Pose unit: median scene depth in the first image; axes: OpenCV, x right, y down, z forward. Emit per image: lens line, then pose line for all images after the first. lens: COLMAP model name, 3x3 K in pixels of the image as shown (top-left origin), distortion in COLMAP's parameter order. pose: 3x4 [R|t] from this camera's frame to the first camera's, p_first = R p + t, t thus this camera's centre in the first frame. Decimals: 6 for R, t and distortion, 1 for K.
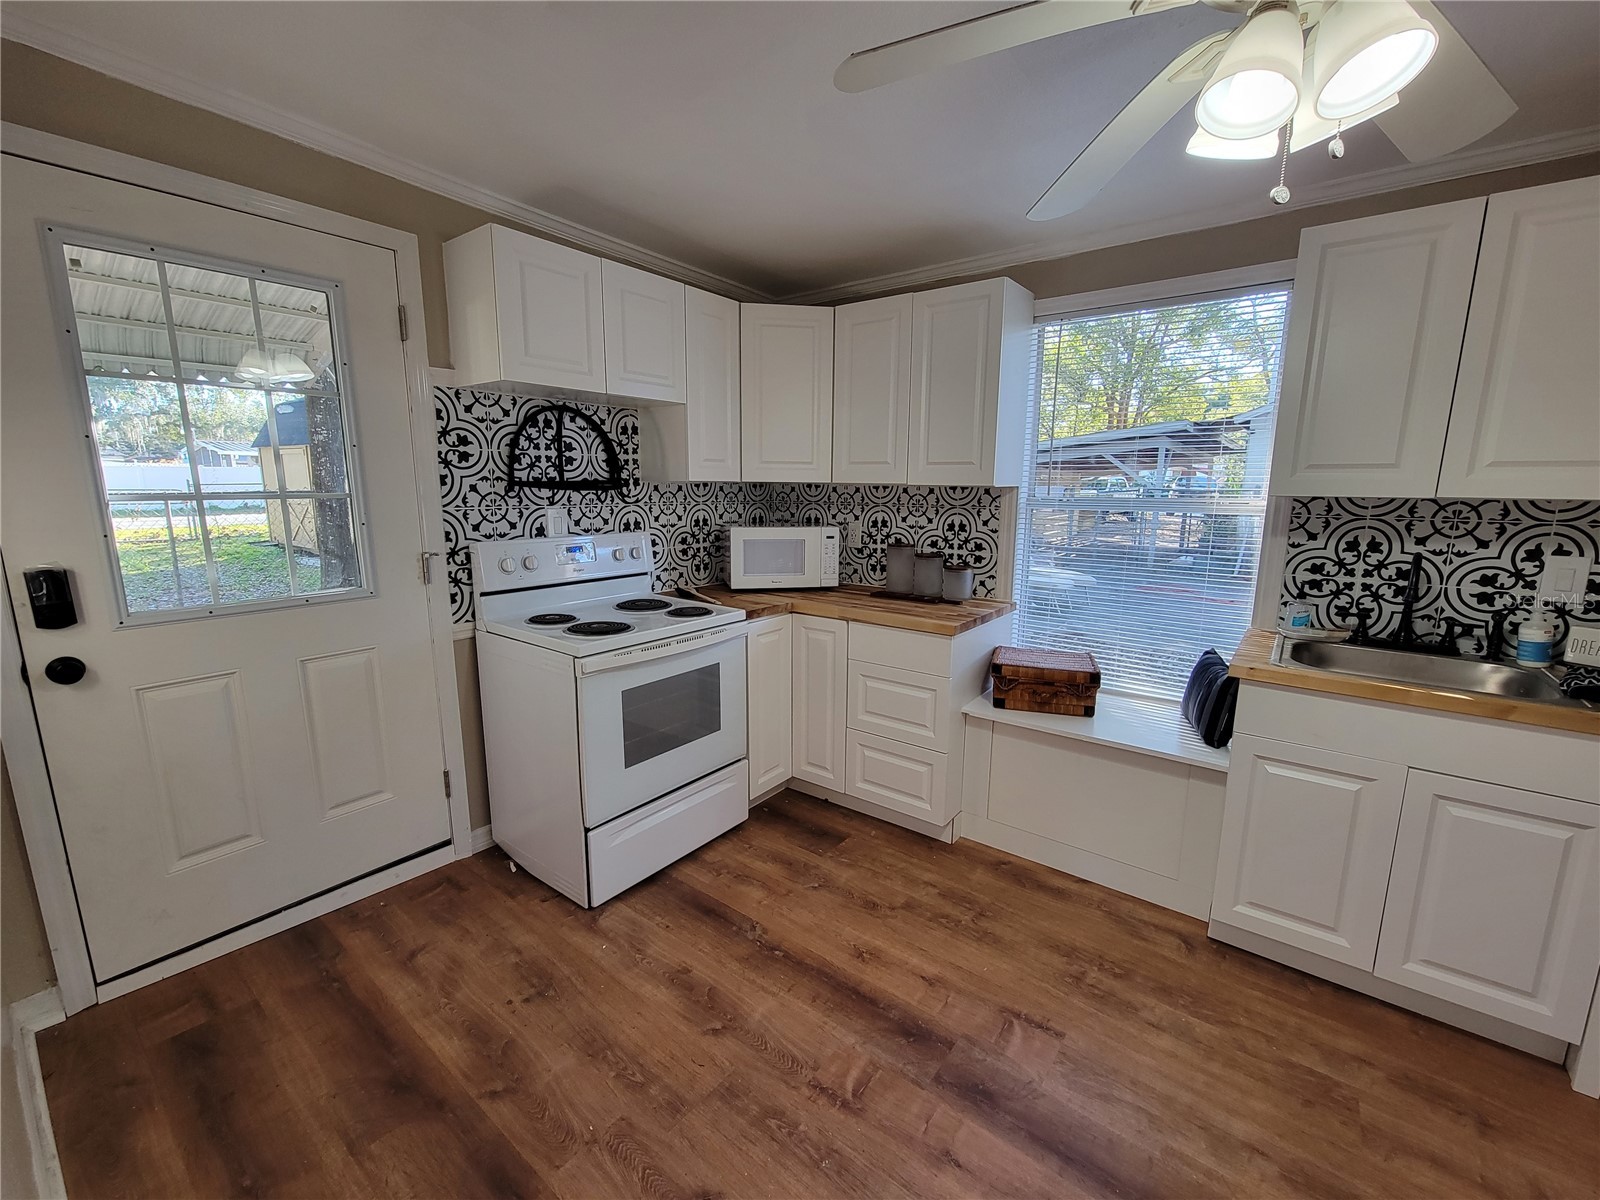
lens RADIAL K [[655.3, 0, 804.2], [0, 655.3, 602.3], [0, 0, 1]] dist [-0.002954, -0.000729]
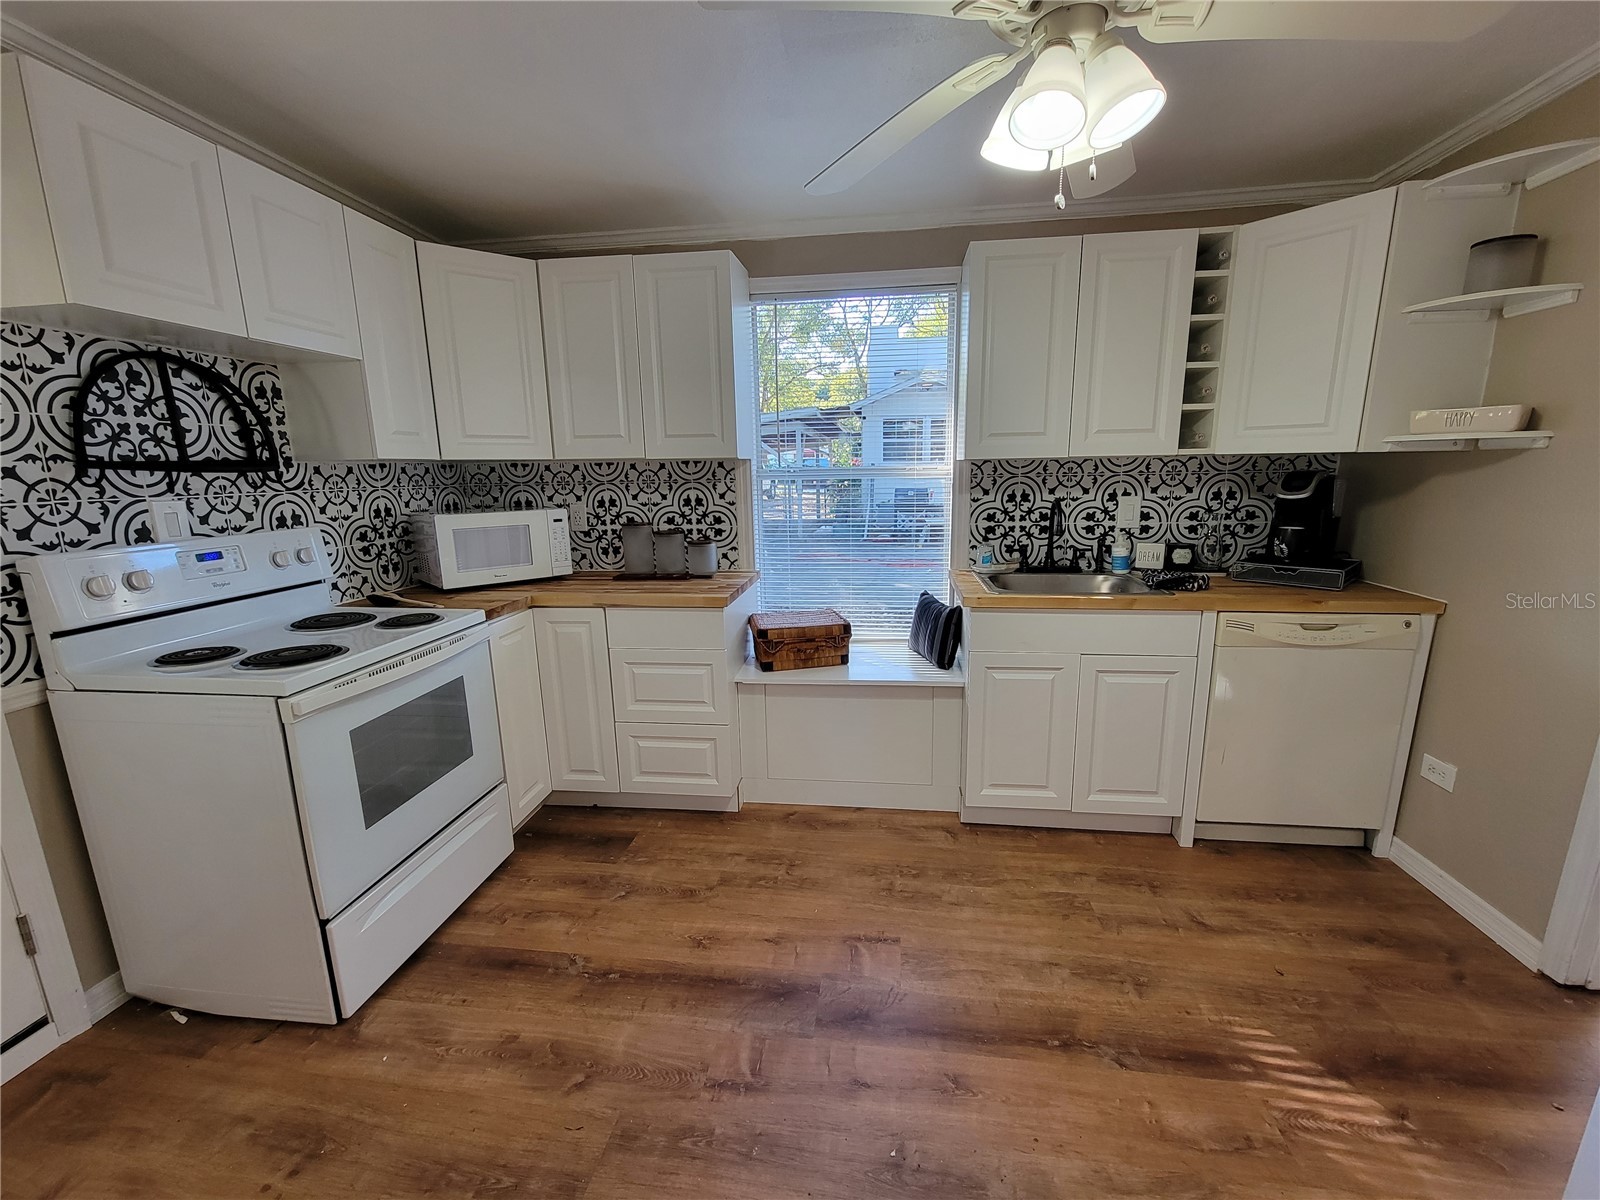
lens RADIAL K [[655.3, 0, 805.5], [0, 655.3, 602.5], [0, 0, 1]] dist [-0.002954, -0.000729]
pose [[0.862700, -0.123565, 0.490389, -0.158521], [0.113149, 0.992270, 0.050971, 0.006811], [-0.492896, 0.011514, 0.870012, 0.064185]]
